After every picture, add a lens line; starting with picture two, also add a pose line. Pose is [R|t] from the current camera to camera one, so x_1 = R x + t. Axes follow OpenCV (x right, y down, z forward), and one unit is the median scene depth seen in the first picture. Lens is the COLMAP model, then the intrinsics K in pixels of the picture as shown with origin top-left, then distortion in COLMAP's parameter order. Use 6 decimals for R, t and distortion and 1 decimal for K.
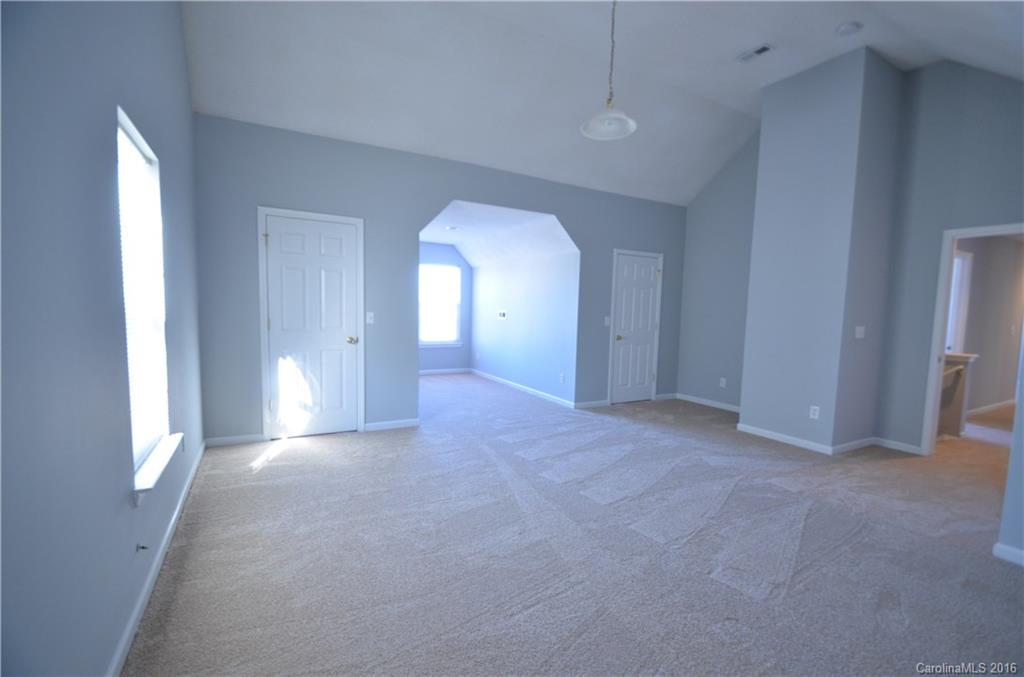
lens RADIAL K [[444.3, 0, 515.1], [0, 444.3, 347.4], [0, 0, 1]] dist [-0.000484, -0.000432]
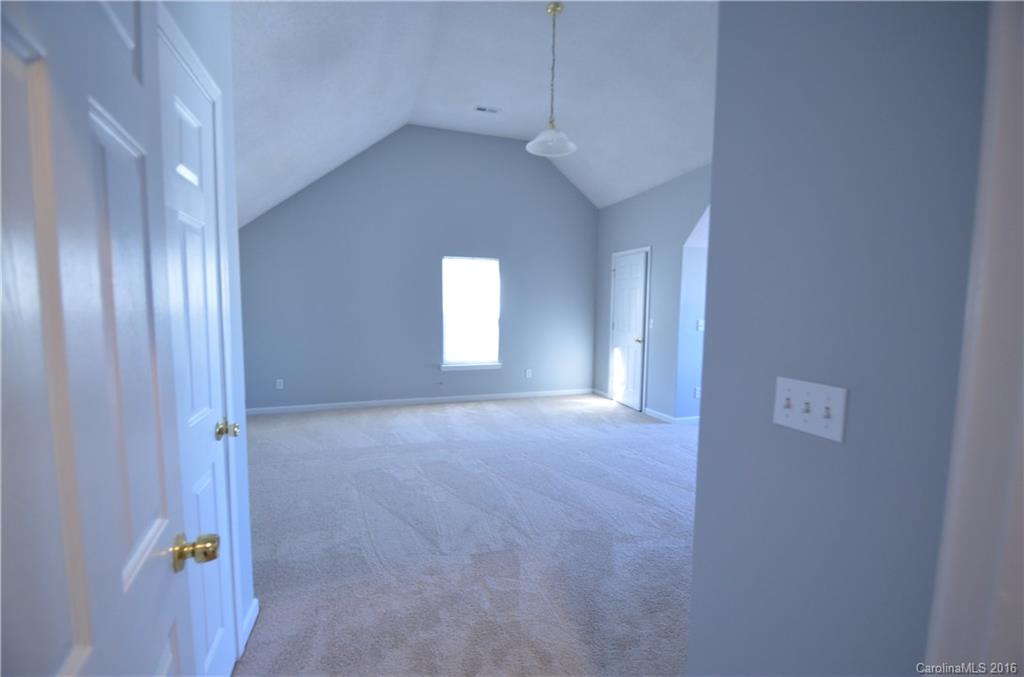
lens RADIAL K [[444.3, 0, 515.1], [0, 444.3, 347.4], [0, 0, 1]] dist [-0.000484, -0.000432]
pose [[-0.194122, 0.060295, -0.979123, 1.016427], [-0.105004, 0.991098, 0.081851, -0.064511], [0.975341, 0.118701, -0.186063, 0.916770]]
